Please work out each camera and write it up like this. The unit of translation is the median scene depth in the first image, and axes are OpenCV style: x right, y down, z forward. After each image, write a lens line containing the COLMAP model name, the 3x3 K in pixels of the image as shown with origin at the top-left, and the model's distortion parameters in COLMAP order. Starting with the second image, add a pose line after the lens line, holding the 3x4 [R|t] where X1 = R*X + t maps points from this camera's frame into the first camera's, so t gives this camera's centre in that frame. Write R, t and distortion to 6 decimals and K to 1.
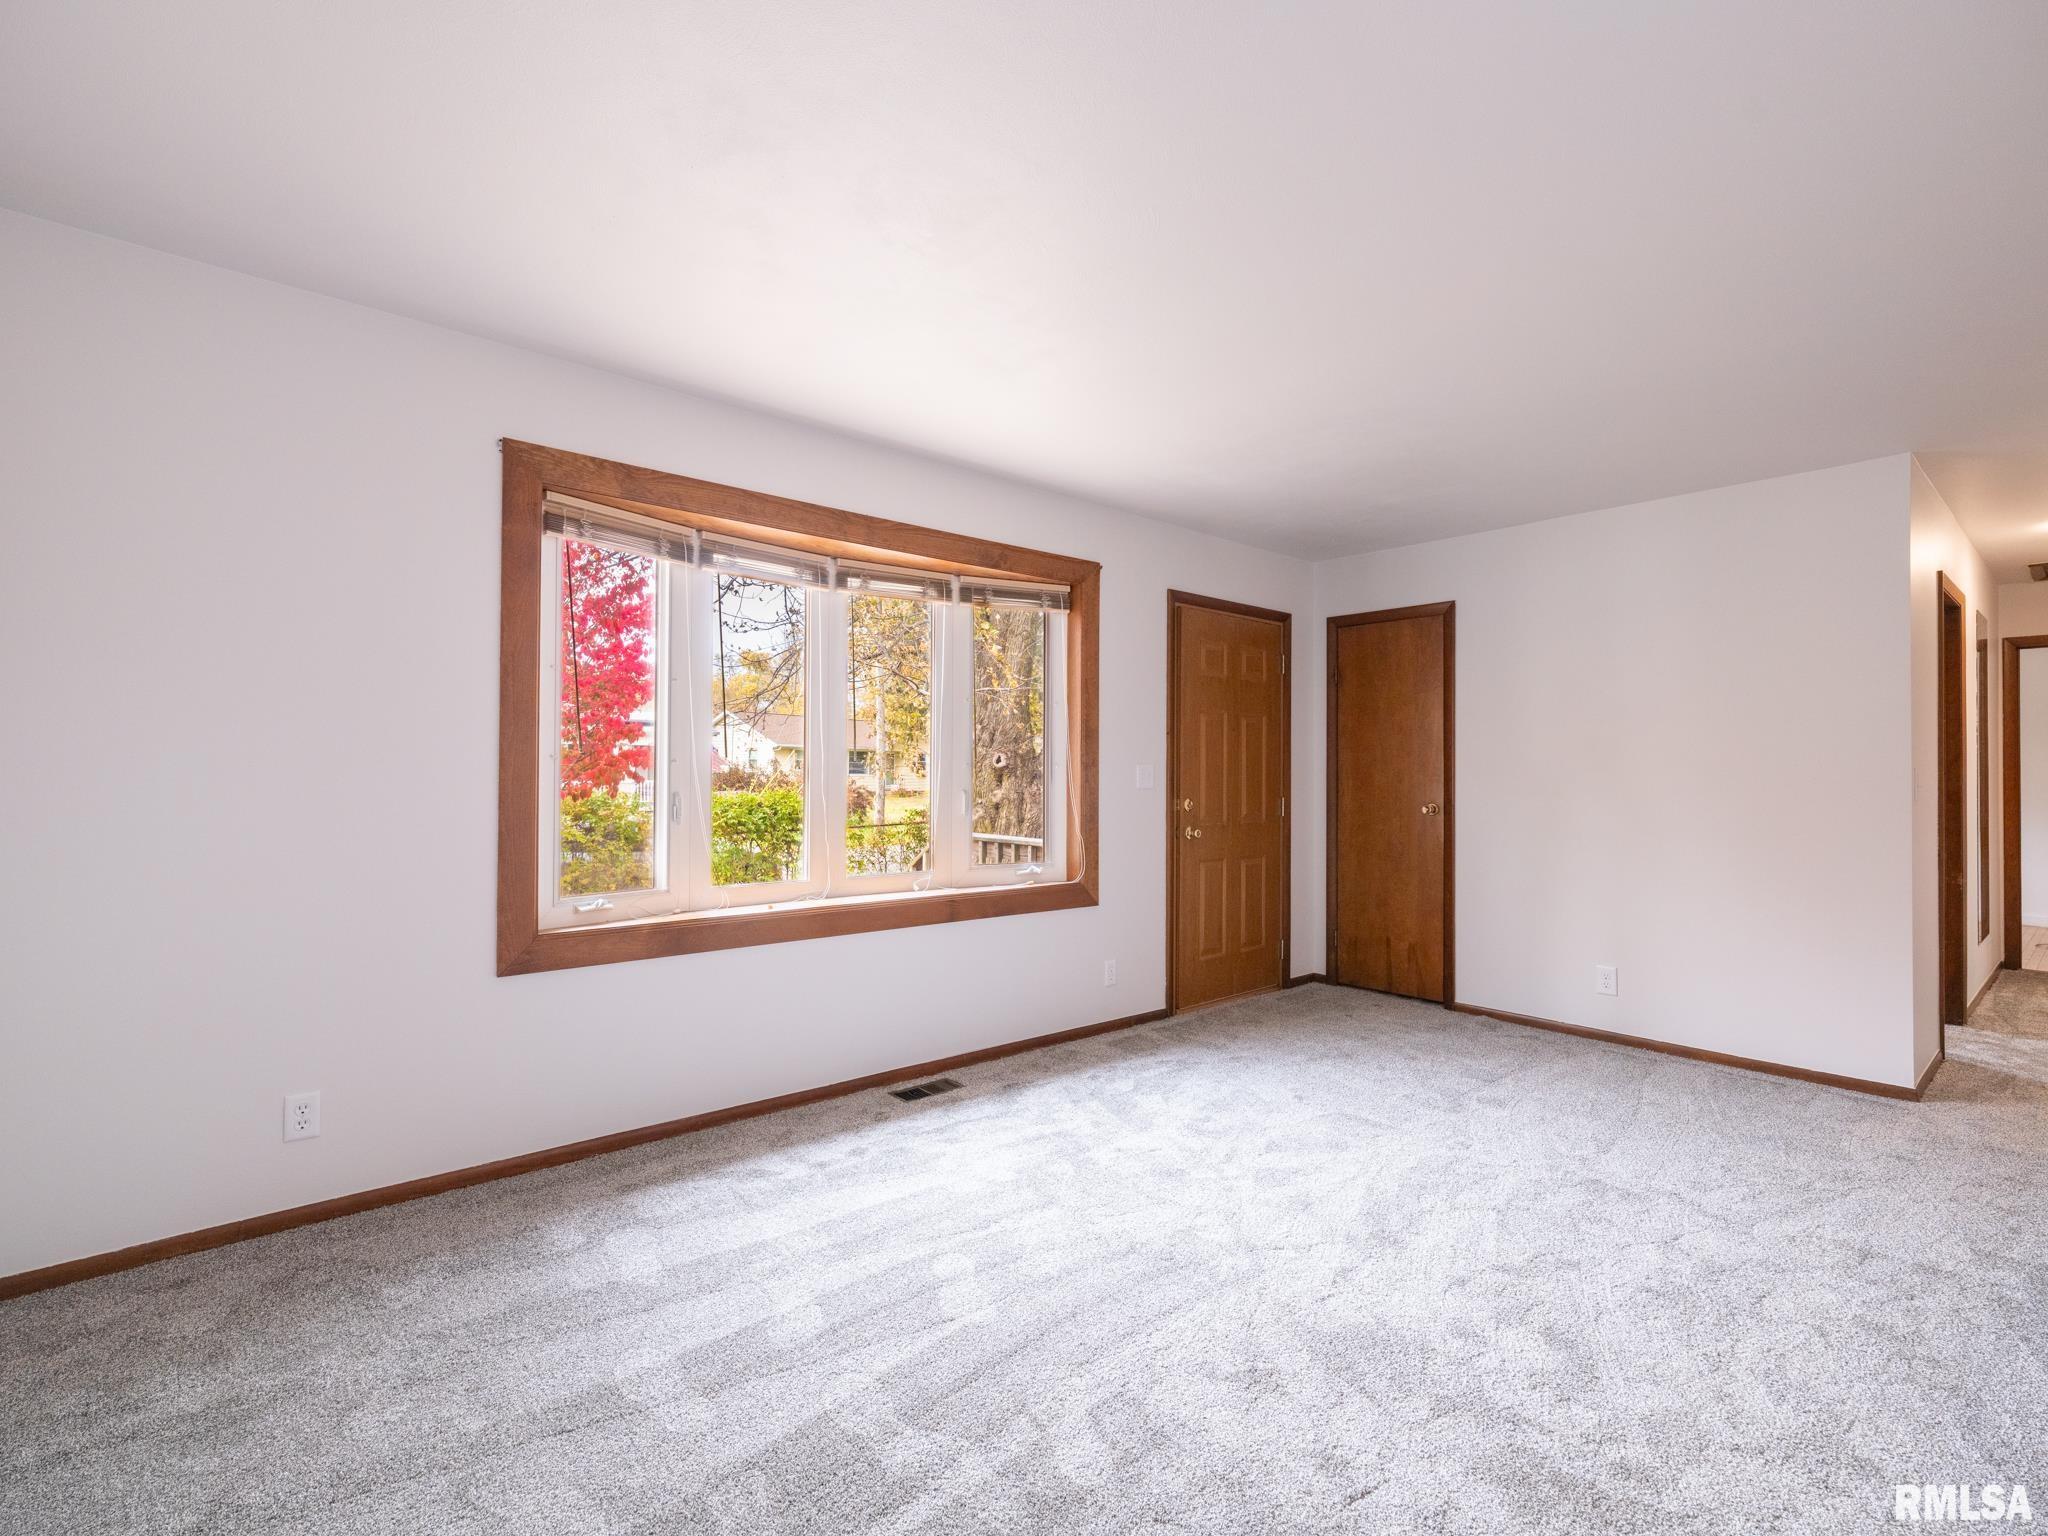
lens RADIAL K [[949.9, 0, 1019.4], [0, 949.9, 775.0], [0, 0, 1]] dist [-0.005423, 0.002933]
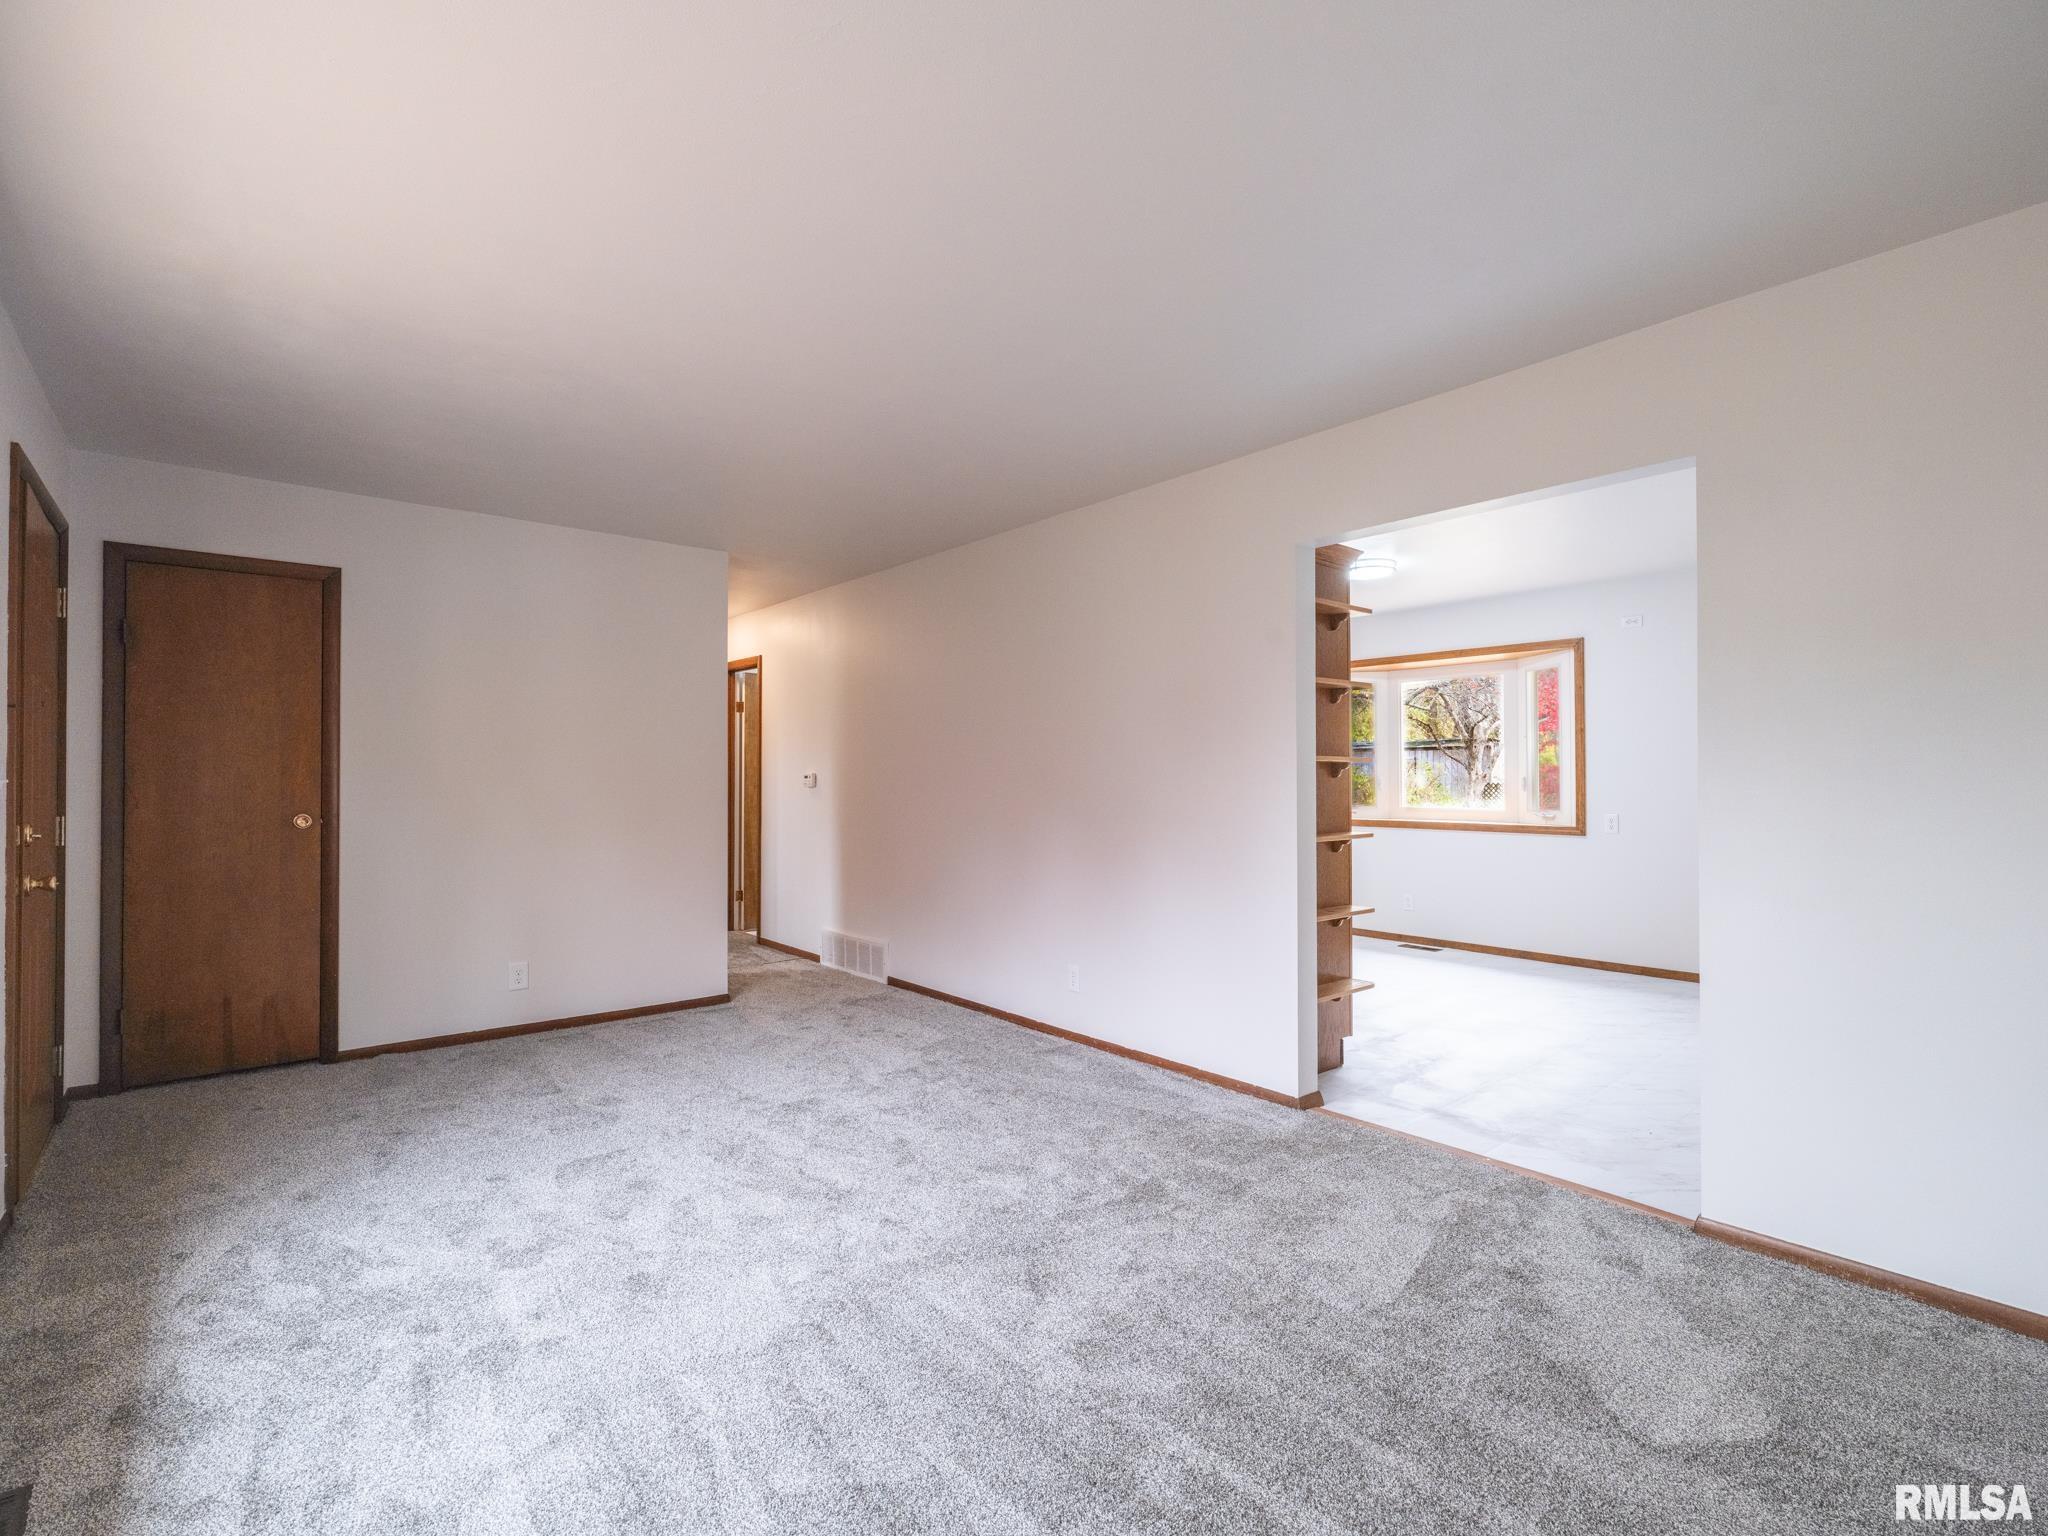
lens RADIAL K [[949.9, 0, 1035.8], [0, 949.9, 768.4], [0, 0, 1]] dist [-0.005423, 0.002933]
pose [[0.002752, 0.003907, 0.999989, -0.491499], [0.002282, 0.999990, -0.003914, -0.004655], [-0.999994, 0.002293, 0.002743, 0.517120]]
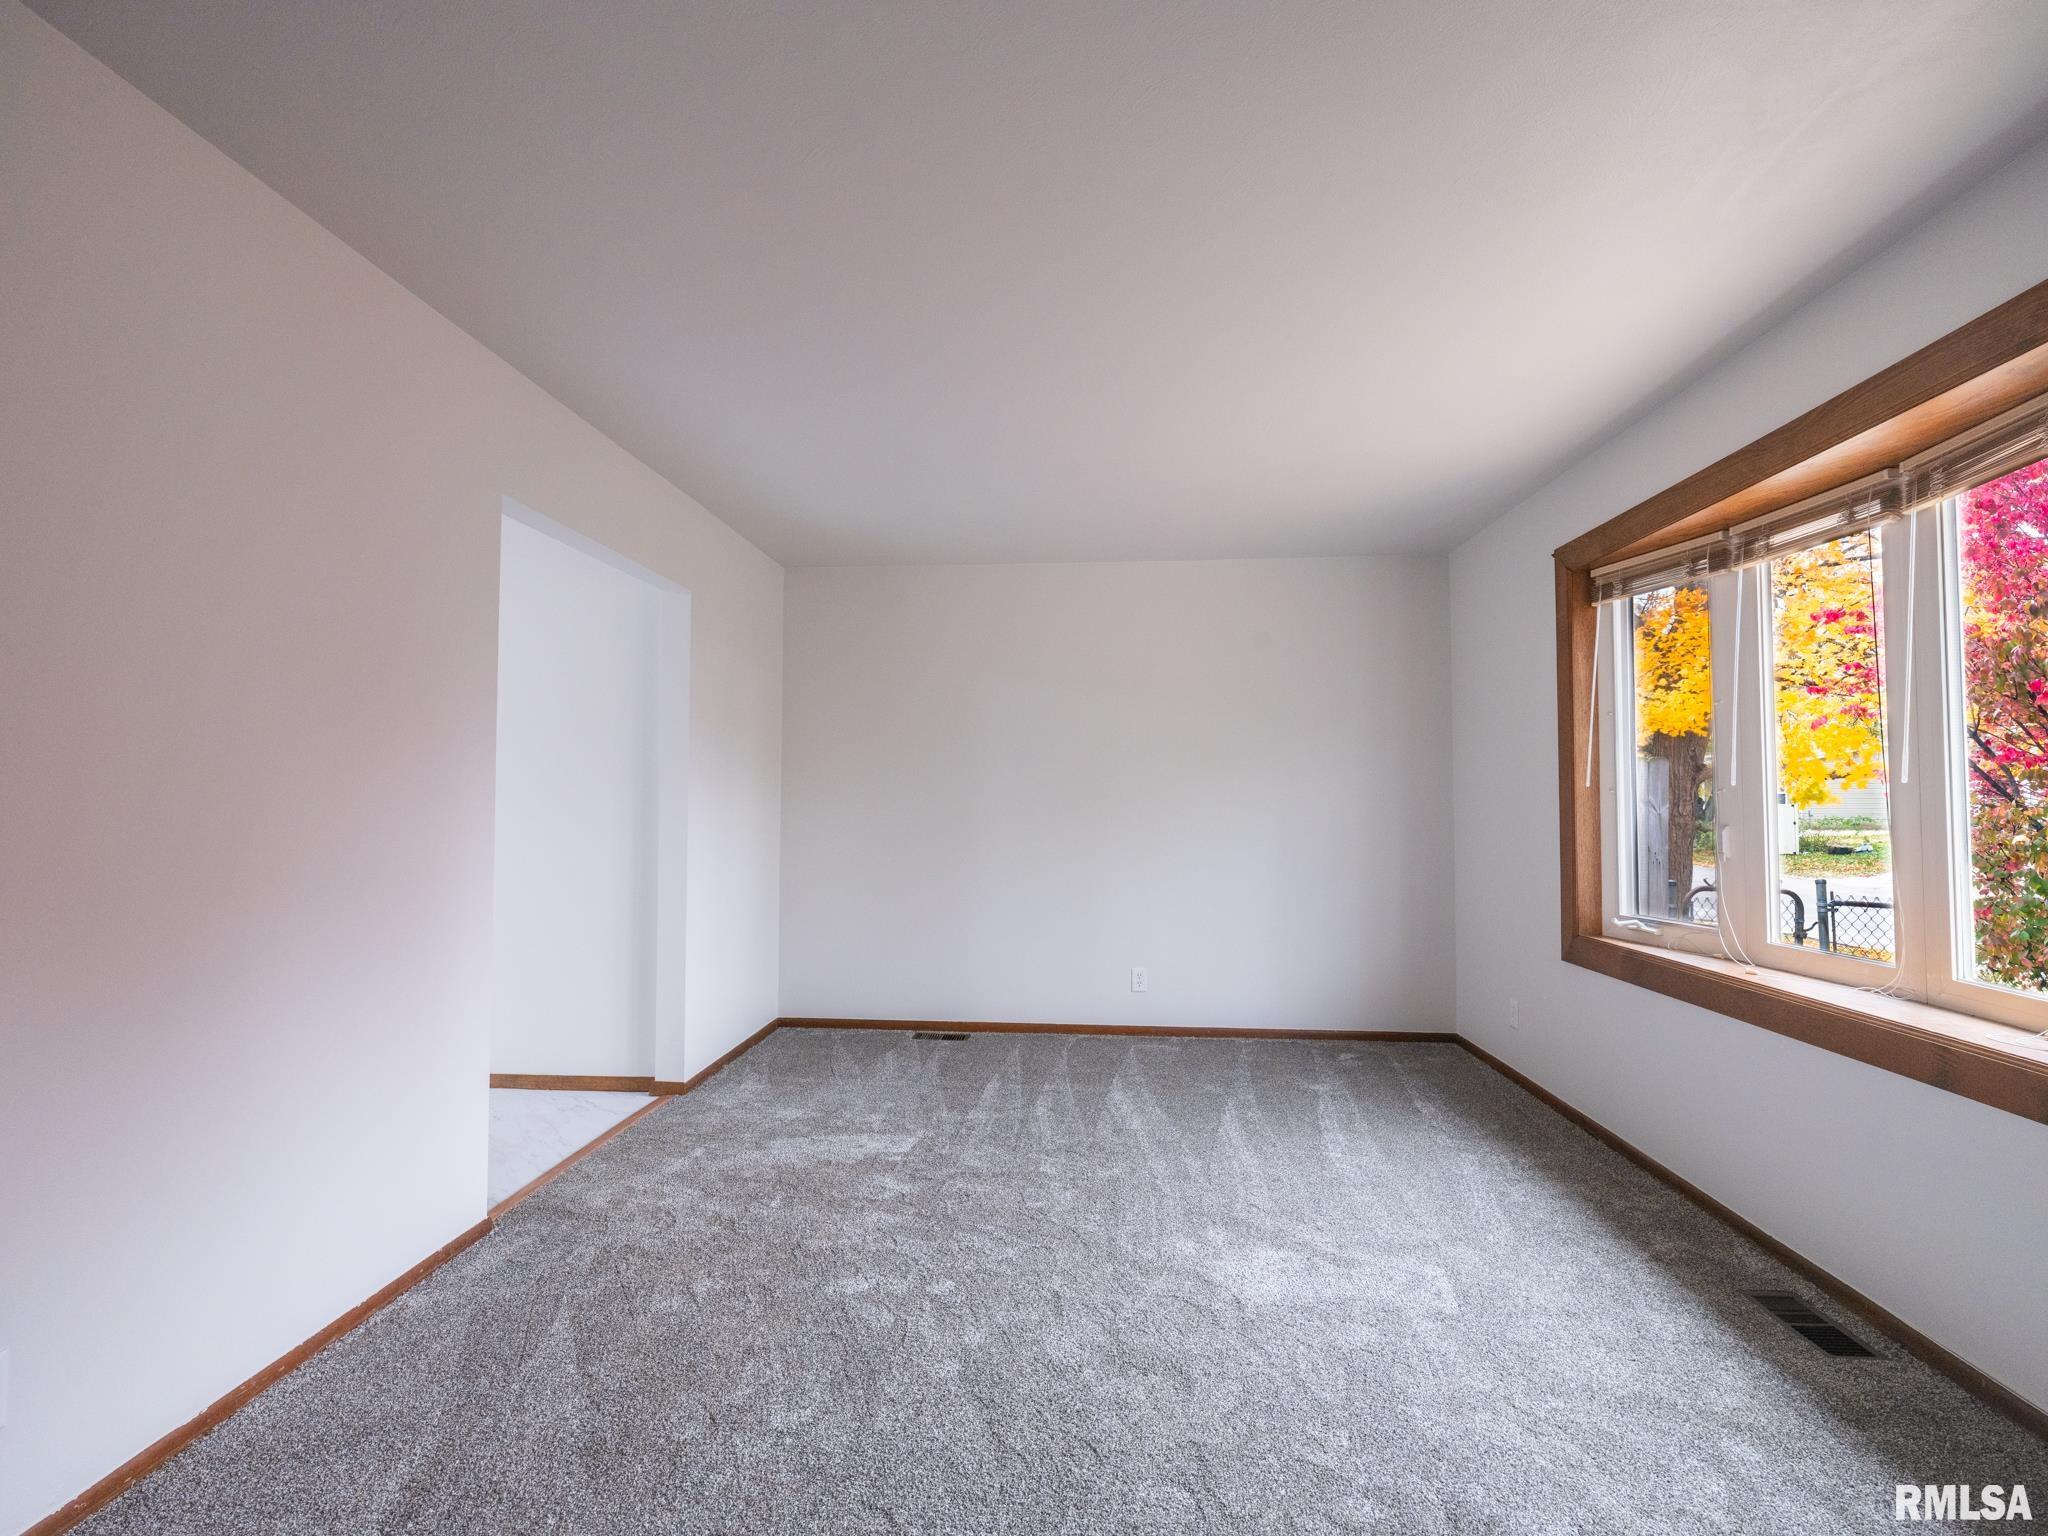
lens RADIAL K [[949.9, 0, 1020.1], [0, 949.9, 771.9], [0, 0, 1]] dist [-0.005423, 0.002933]
pose [[-0.703736, -0.032963, -0.709697, 0.678520], [-0.011518, 0.999321, -0.034994, 0.007038], [0.710368, -0.016452, -0.703638, 1.043414]]
